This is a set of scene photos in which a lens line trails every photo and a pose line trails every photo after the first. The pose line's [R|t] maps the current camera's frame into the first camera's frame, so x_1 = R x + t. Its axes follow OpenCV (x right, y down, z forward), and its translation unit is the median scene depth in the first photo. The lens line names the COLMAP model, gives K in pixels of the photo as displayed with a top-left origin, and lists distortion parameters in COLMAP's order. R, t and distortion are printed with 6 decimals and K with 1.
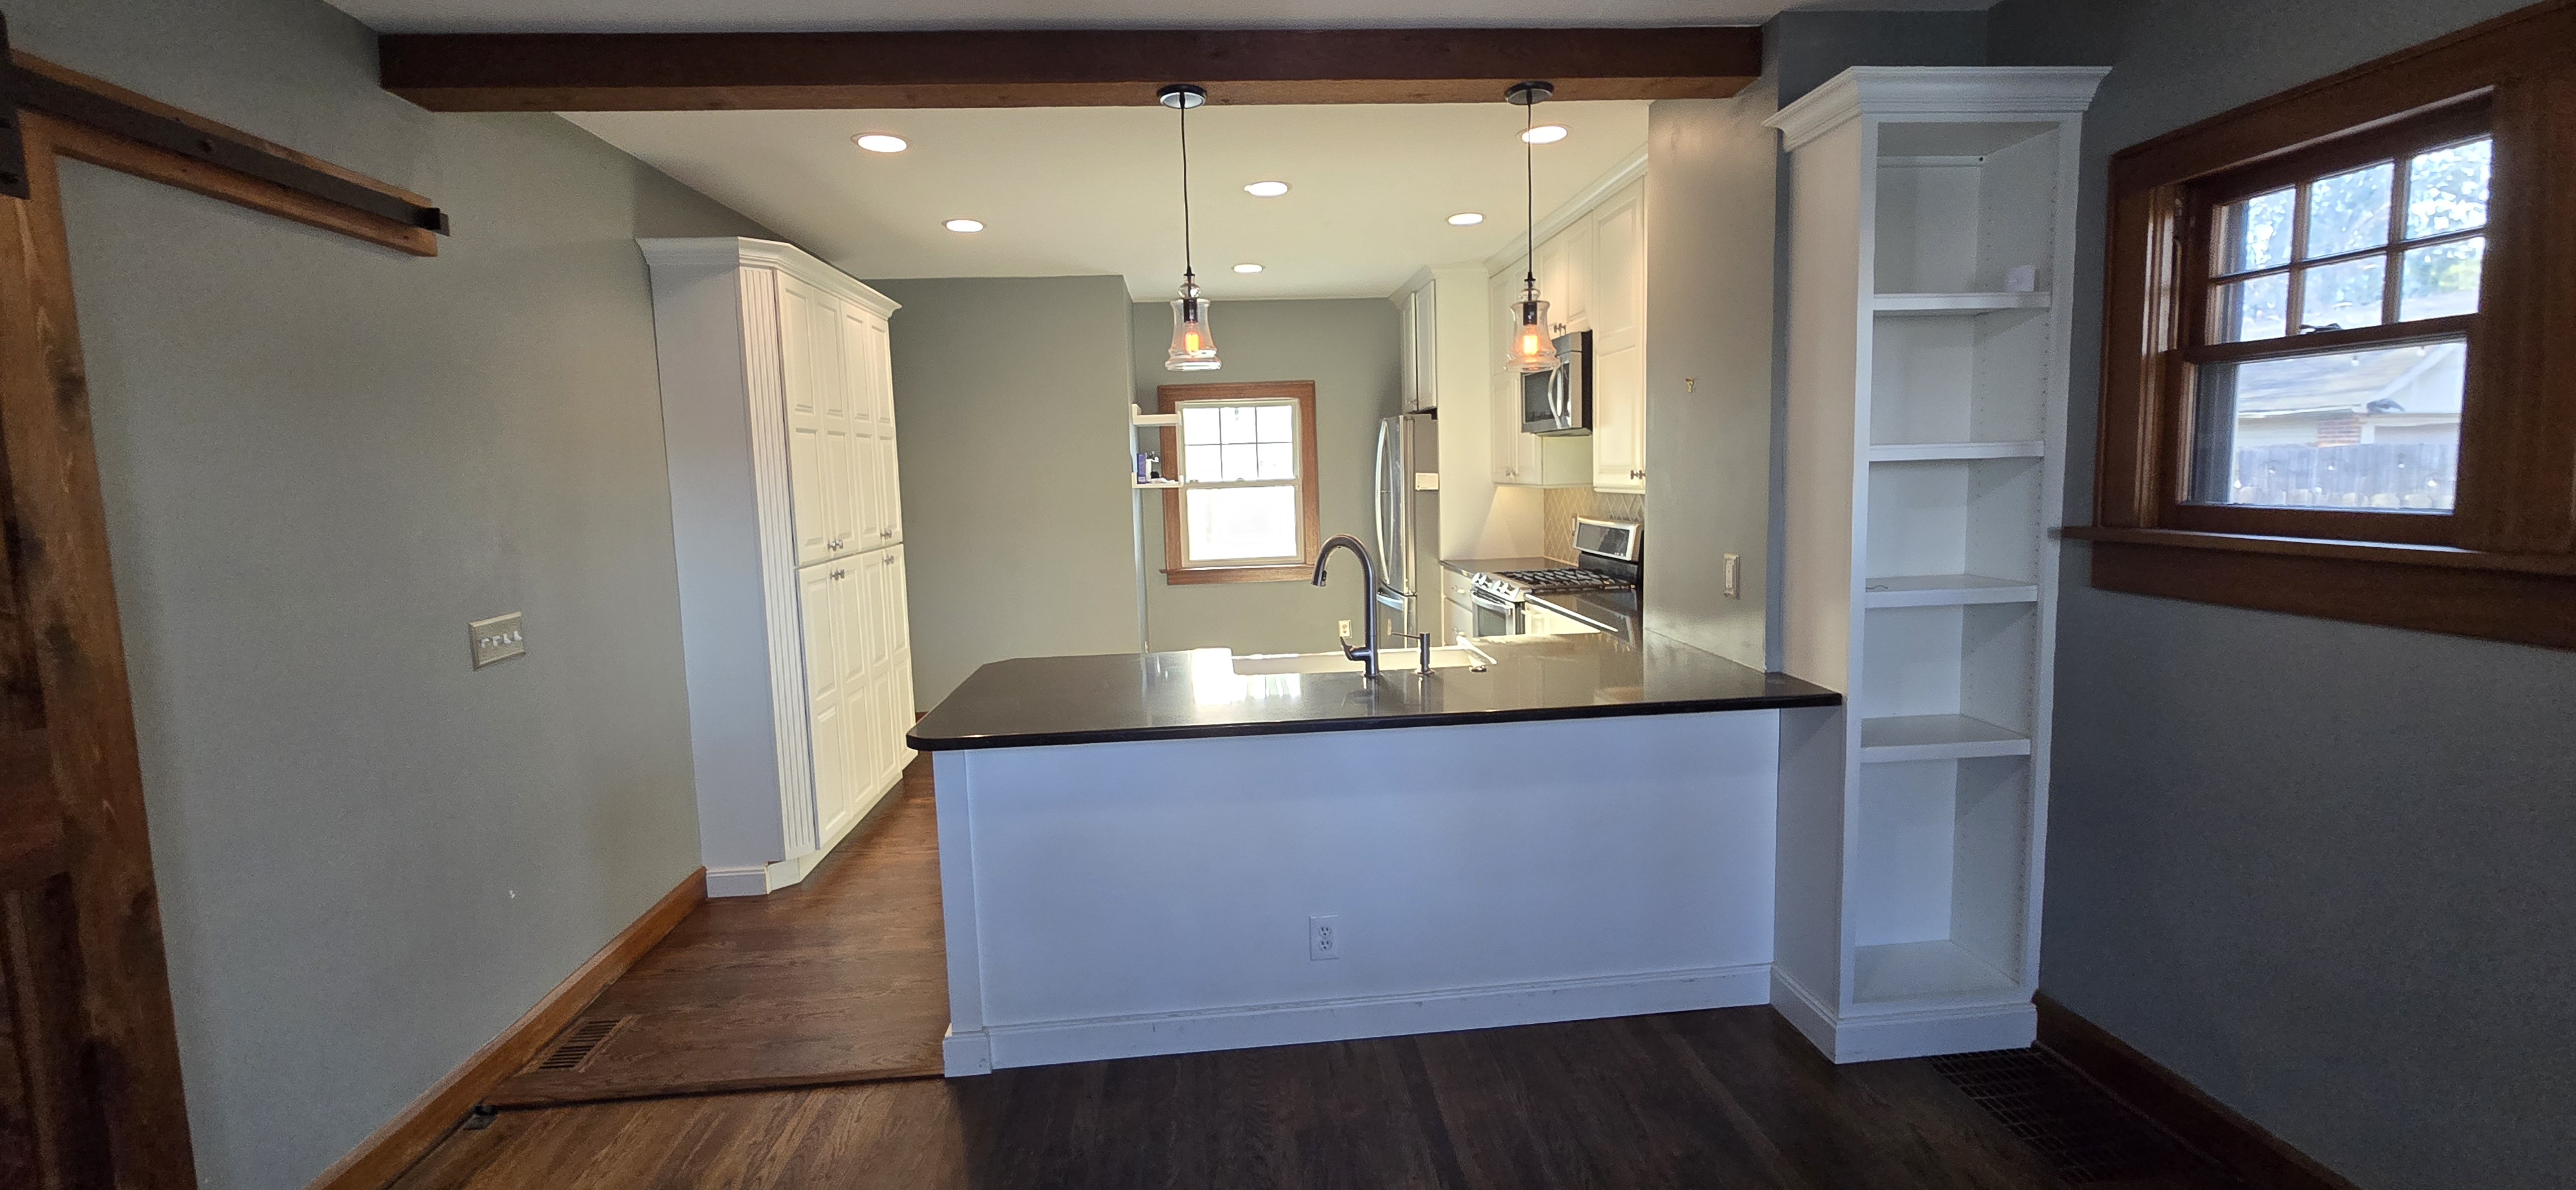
lens RADIAL K [[1055.5, 0, 1287.0], [0, 1055.5, 584.4], [0, 0, 1]] dist [-0.003854, 0.001308]
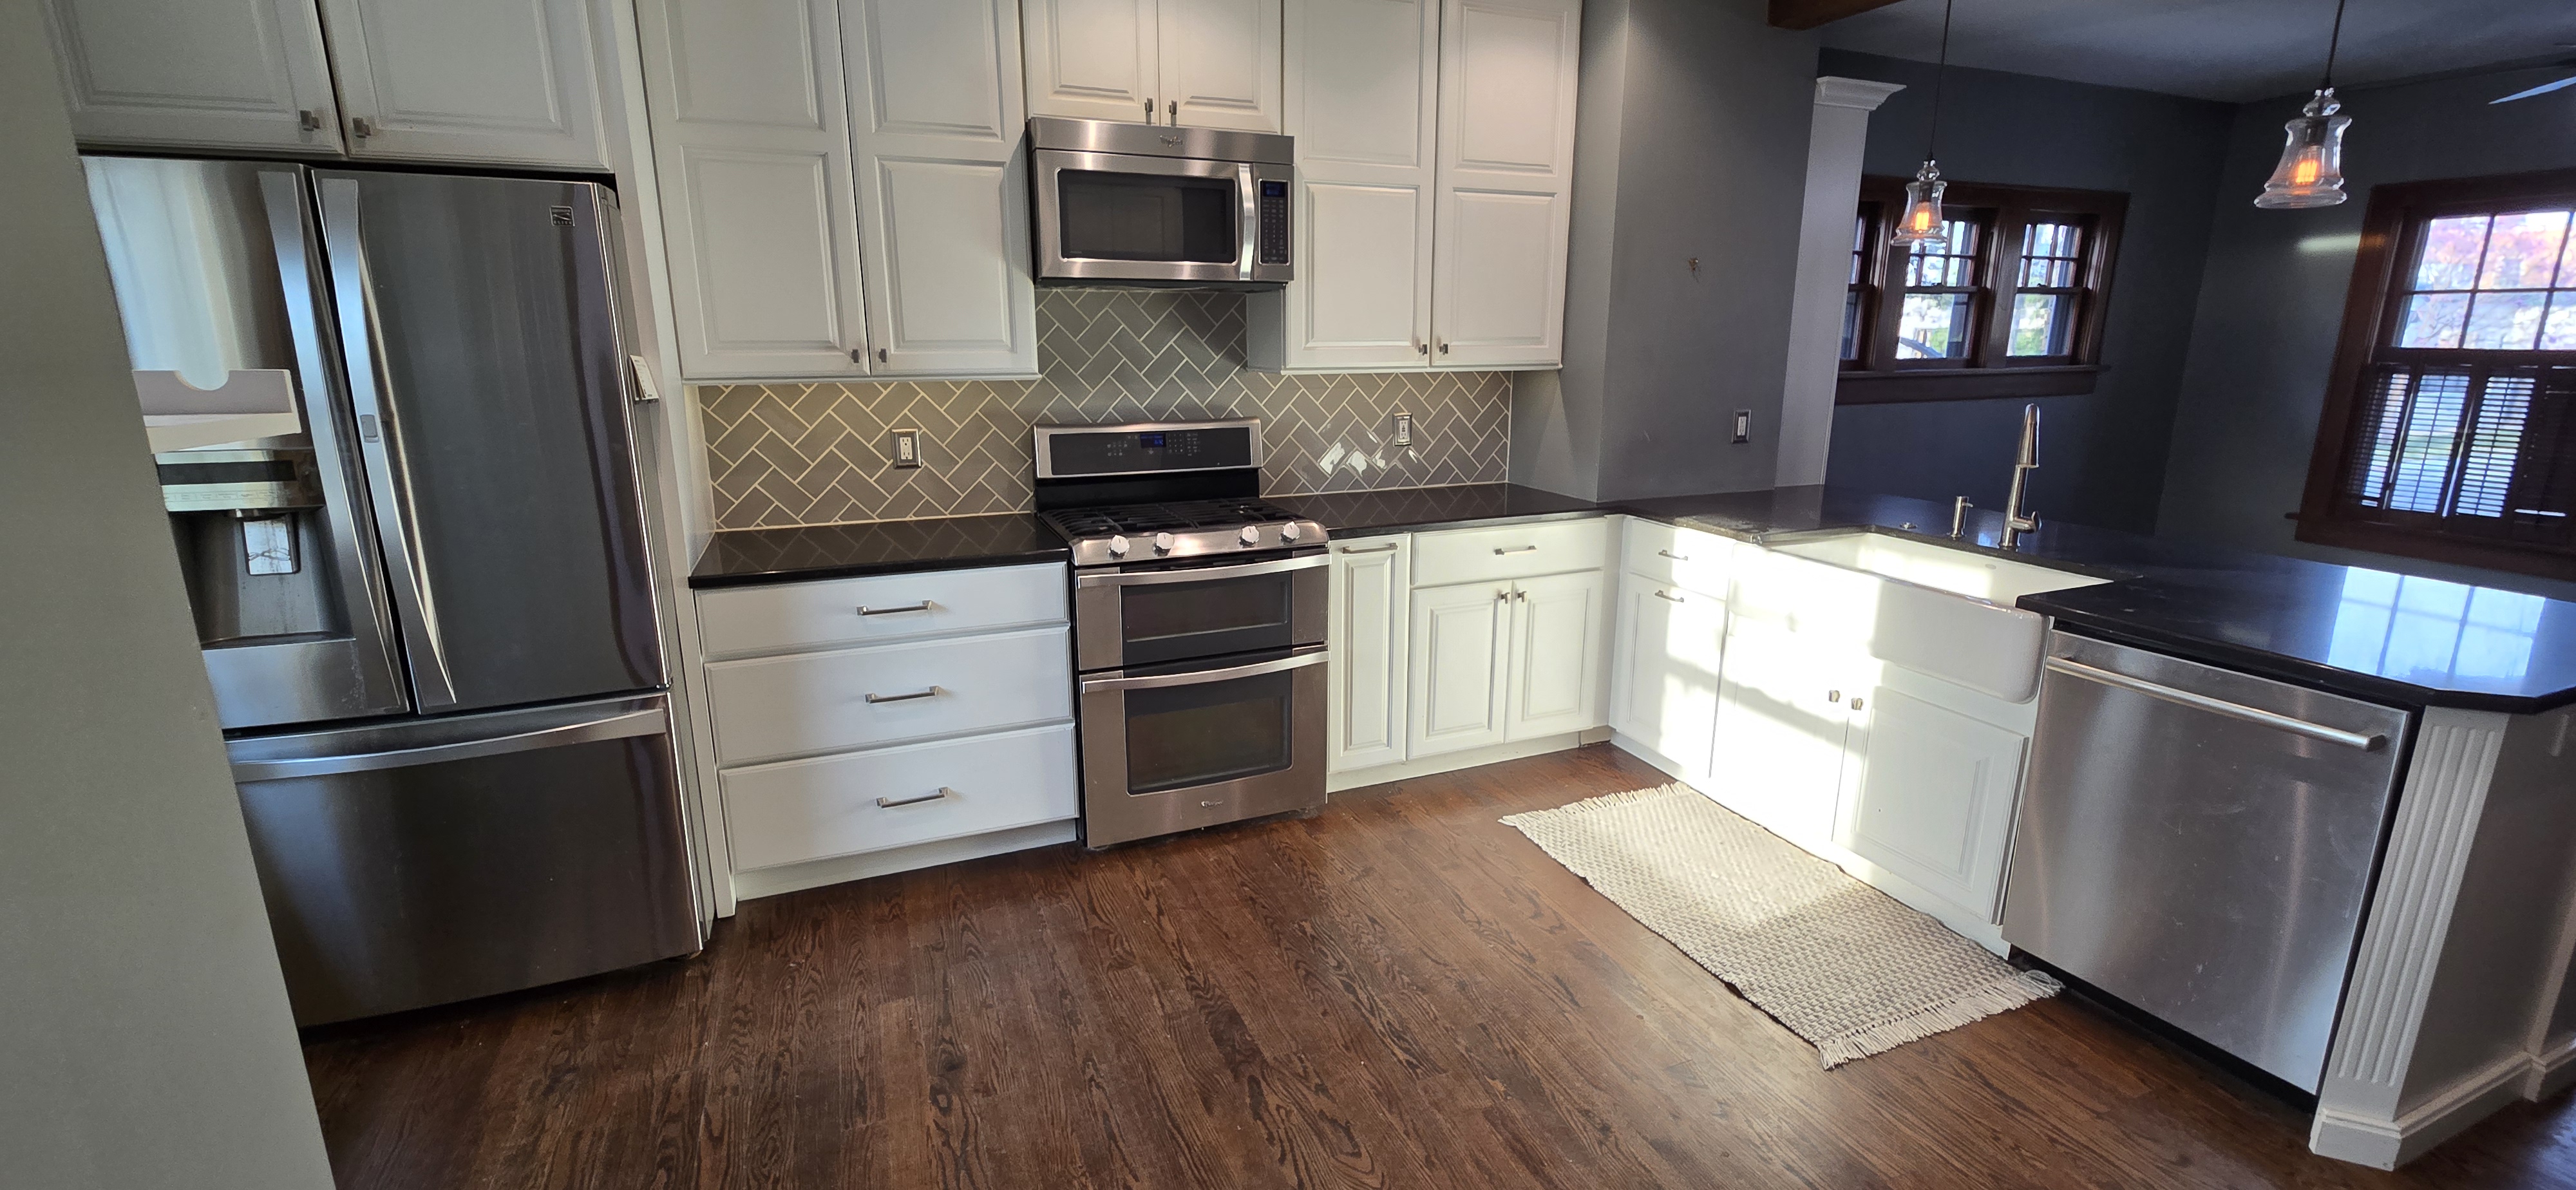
lens RADIAL K [[1055.5, 0, 1276.0], [0, 1055.5, 584.2], [0, 0, 1]] dist [-0.003854, 0.001308]
pose [[-0.318592, -0.195791, 0.927451, -0.536358], [0.113062, 0.963601, 0.242260, -0.169352], [-0.941125, 0.182041, -0.284859, 1.664956]]
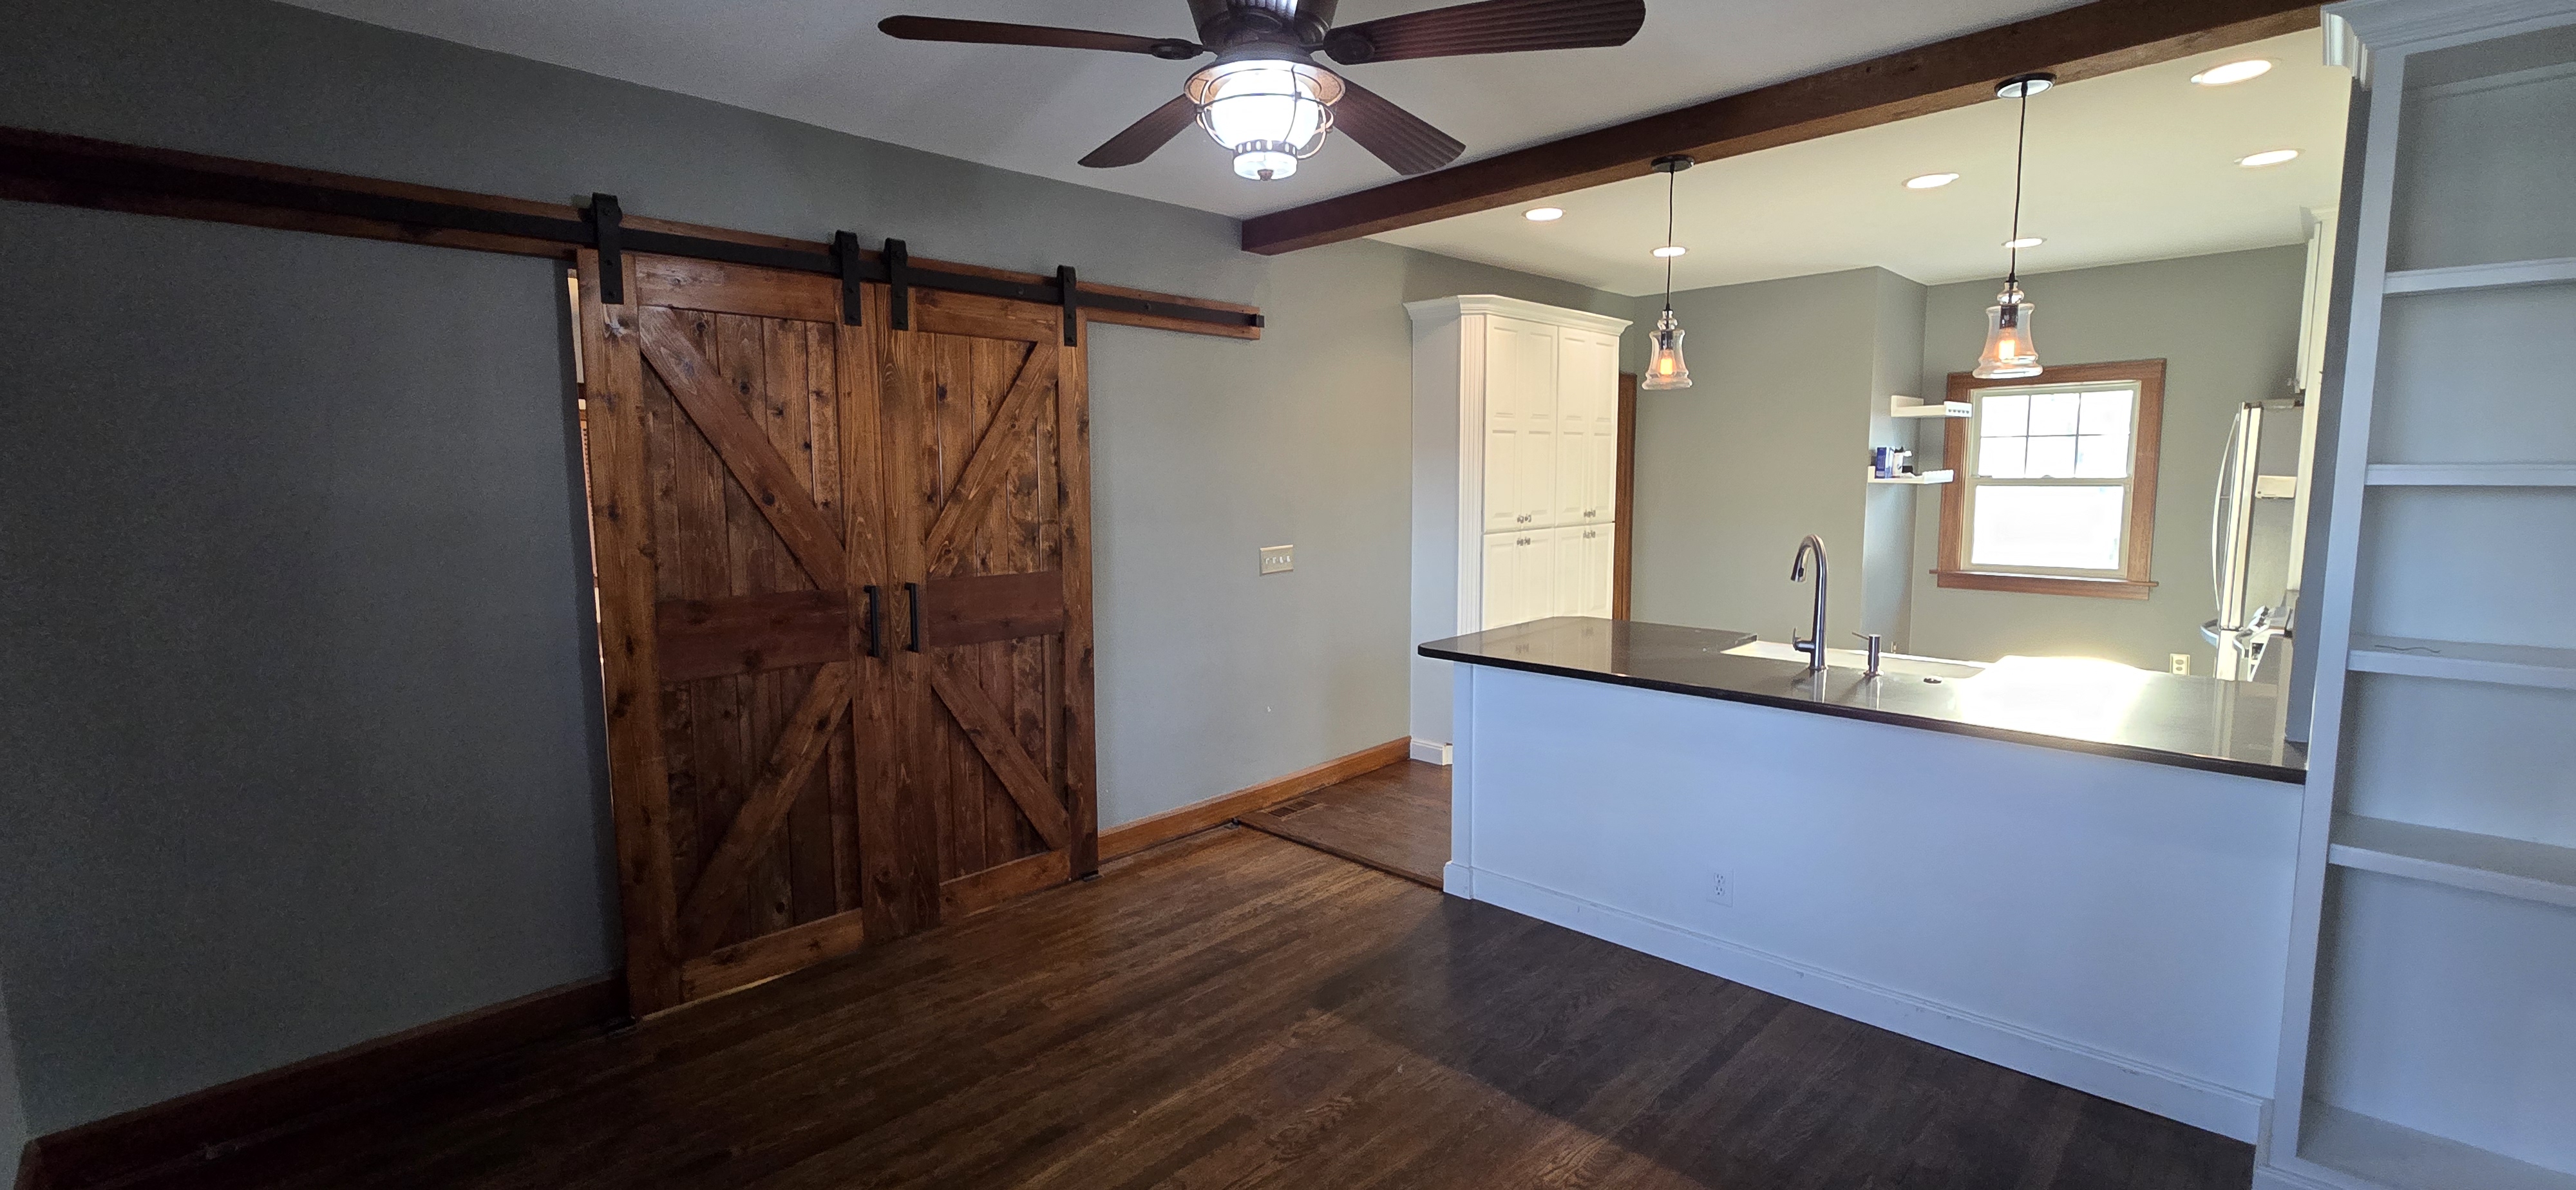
lens RADIAL K [[1055.5, 0, 1297.4], [0, 1055.5, 585.5], [0, 0, 1]] dist [-0.003854, 0.001308]
pose [[0.659038, 0.107470, -0.744392, 0.433933], [-0.093151, 0.993781, 0.061005, -0.010888], [0.746319, 0.029136, 0.664951, -0.086463]]
